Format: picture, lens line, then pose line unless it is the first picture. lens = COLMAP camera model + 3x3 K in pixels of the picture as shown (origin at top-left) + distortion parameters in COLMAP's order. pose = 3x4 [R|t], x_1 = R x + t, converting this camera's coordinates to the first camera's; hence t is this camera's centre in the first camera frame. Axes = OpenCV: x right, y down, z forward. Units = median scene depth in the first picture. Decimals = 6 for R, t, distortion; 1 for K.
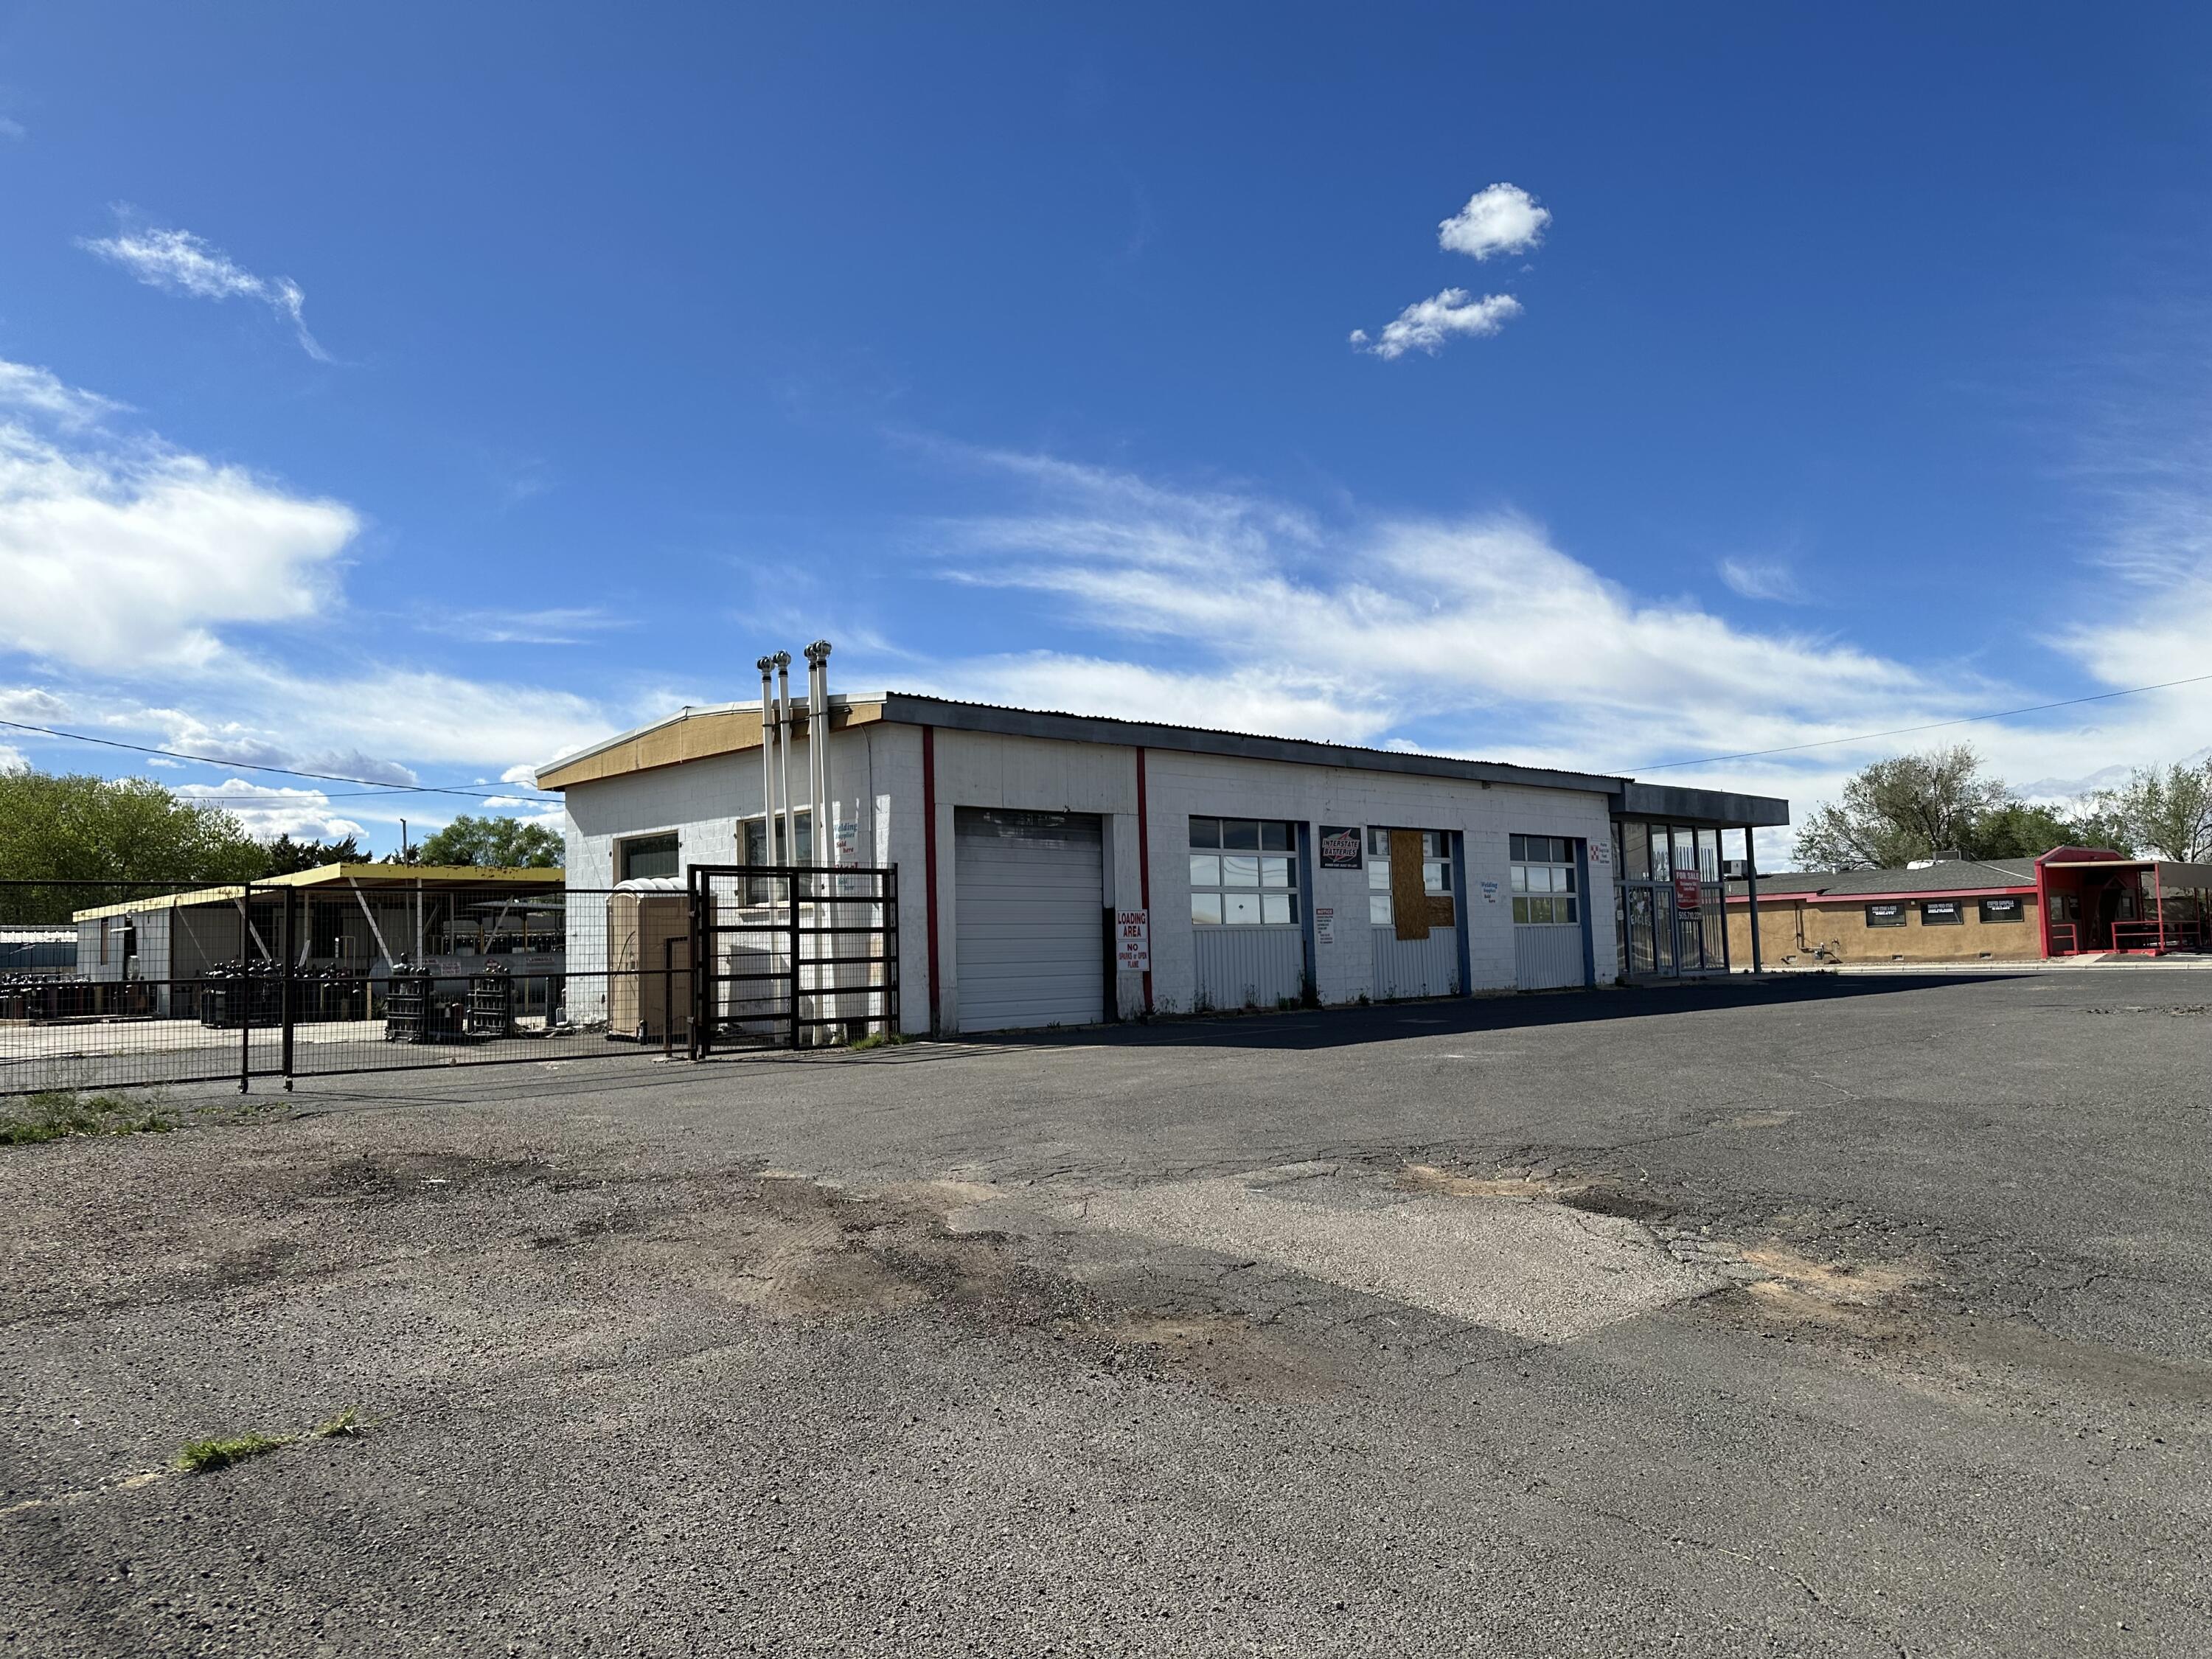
lens RADIAL K [[1568.6, 0, 1117.9], [0, 1568.6, 818.7], [0, 0, 1]] dist [0.197494, -0.307068]
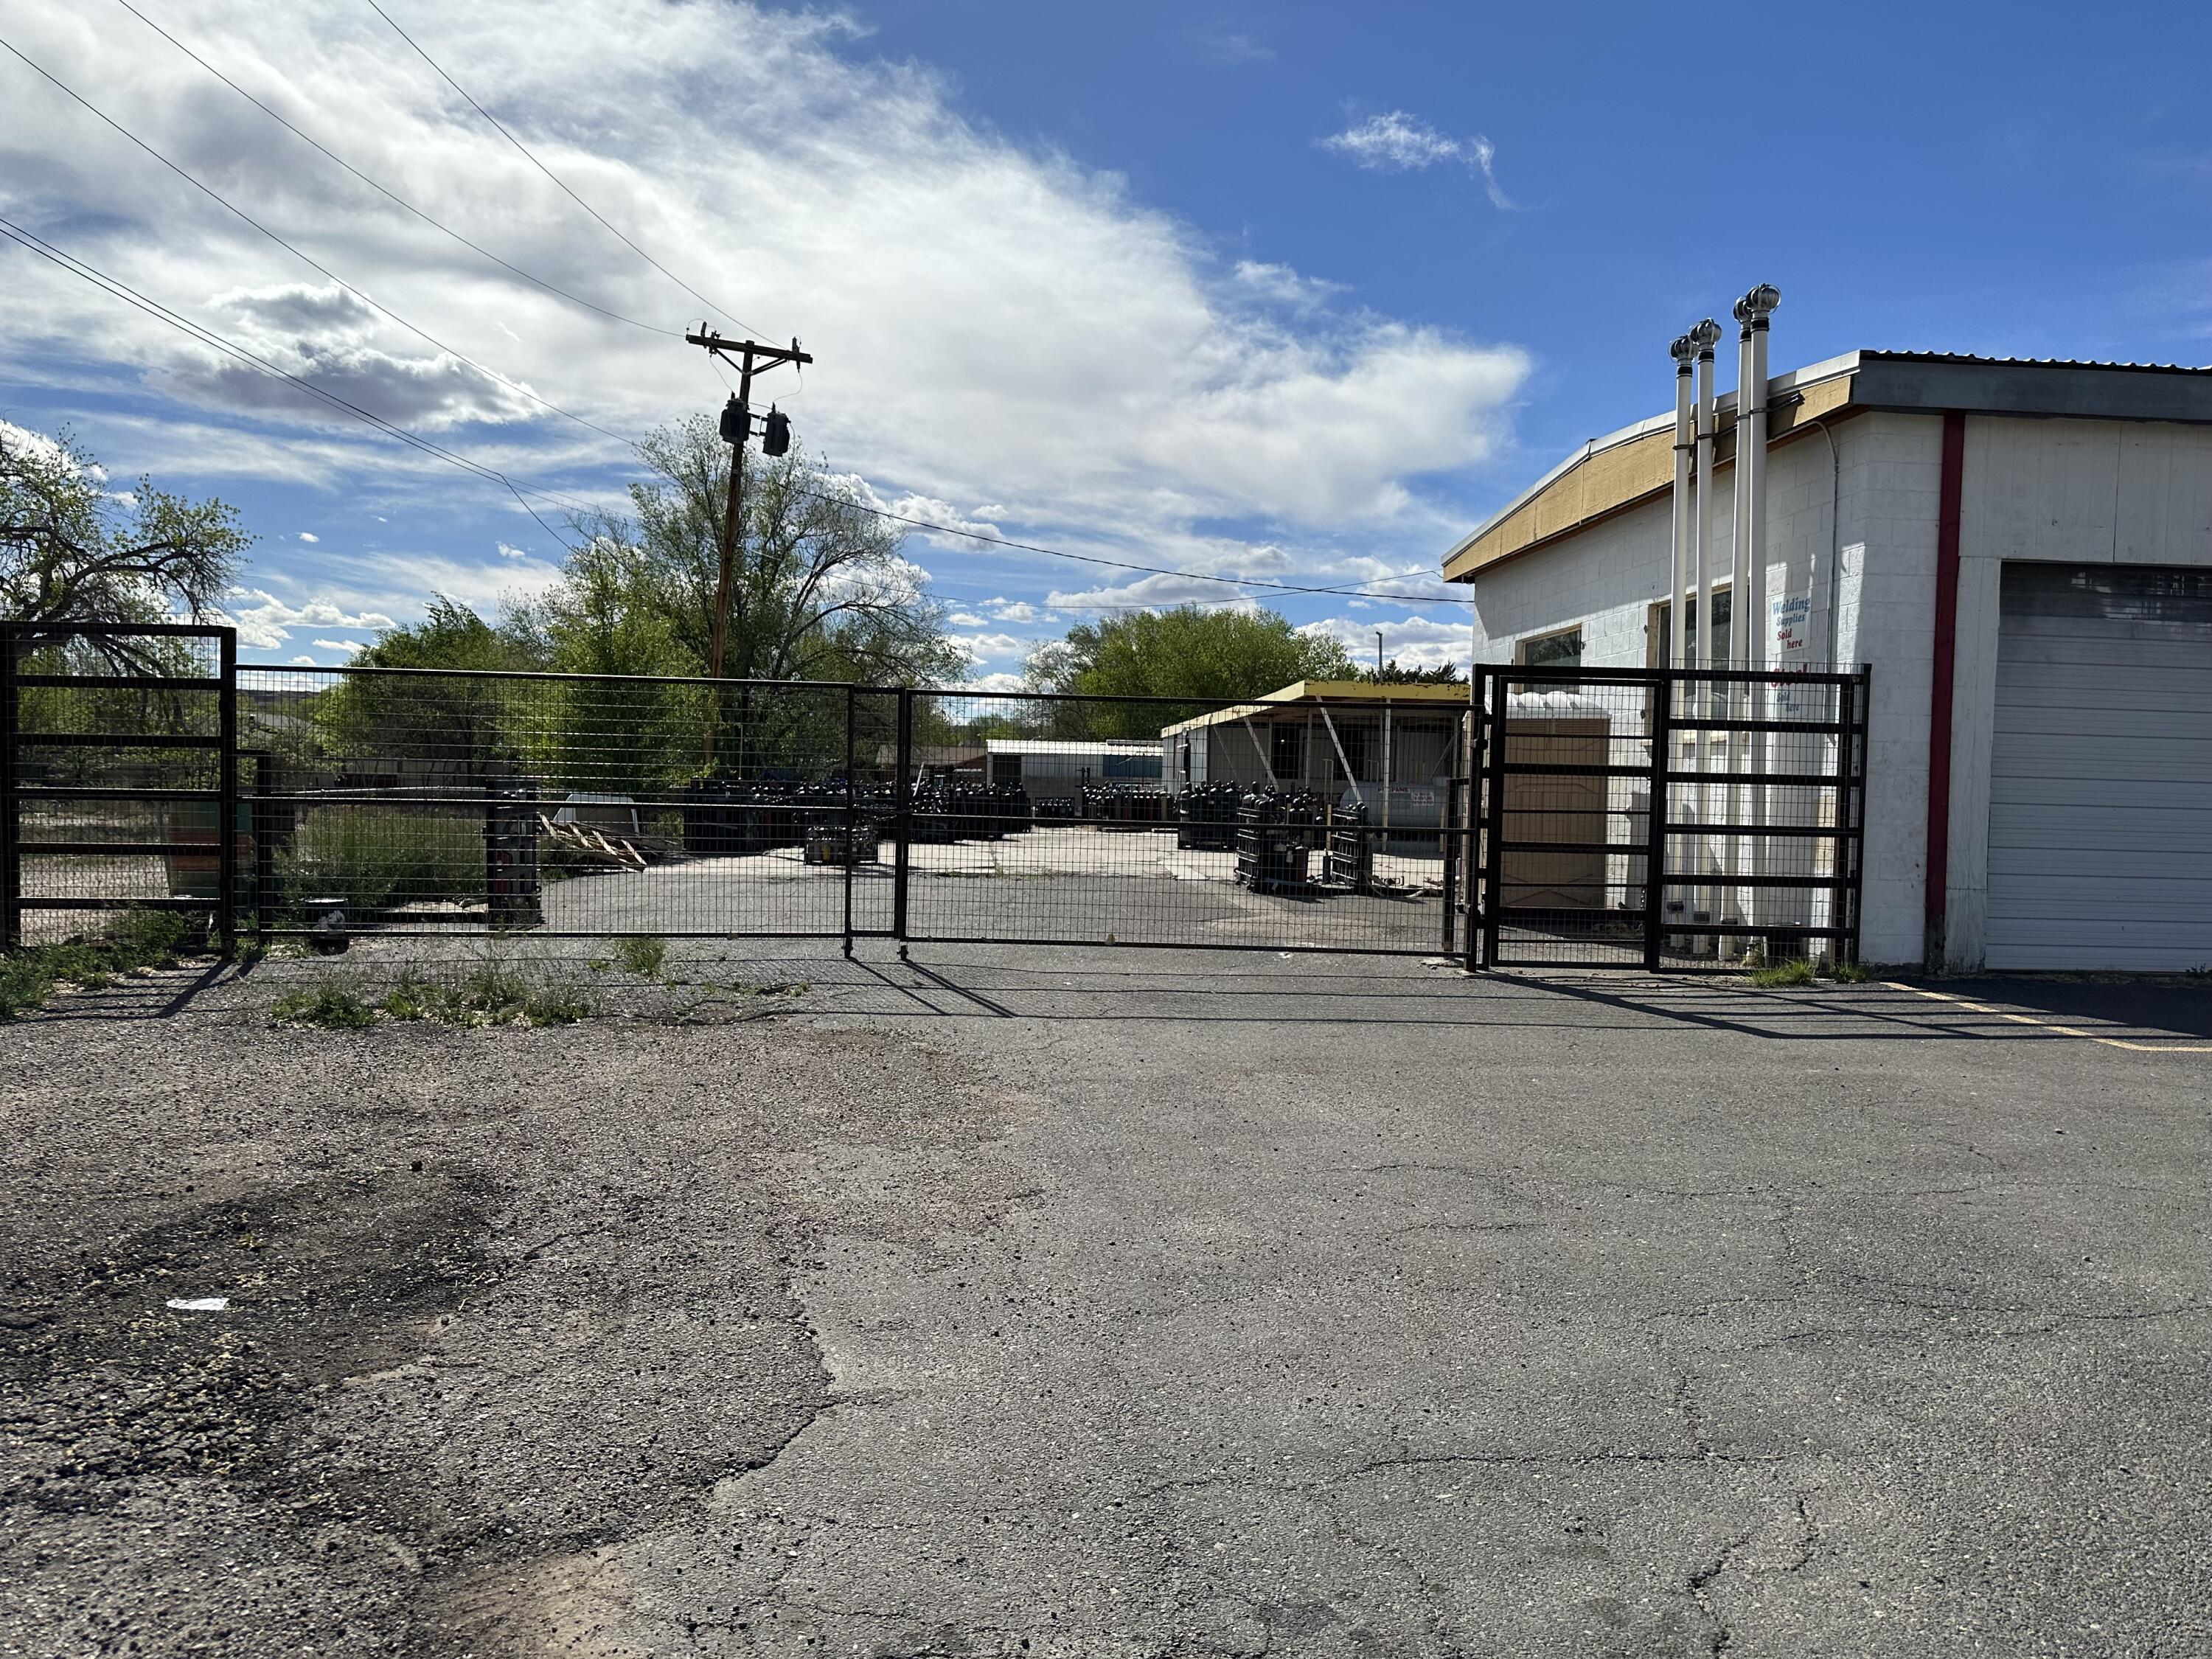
lens RADIAL K [[1568.6, 0, 1117.9], [0, 1568.6, 818.7], [0, 0, 1]] dist [0.197494, -0.307068]
pose [[0.769271, 0.057667, -0.636315, 0.016913], [0.009846, 0.994730, 0.102052, 0.016026], [0.638847, -0.084771, 0.764649, 0.282085]]
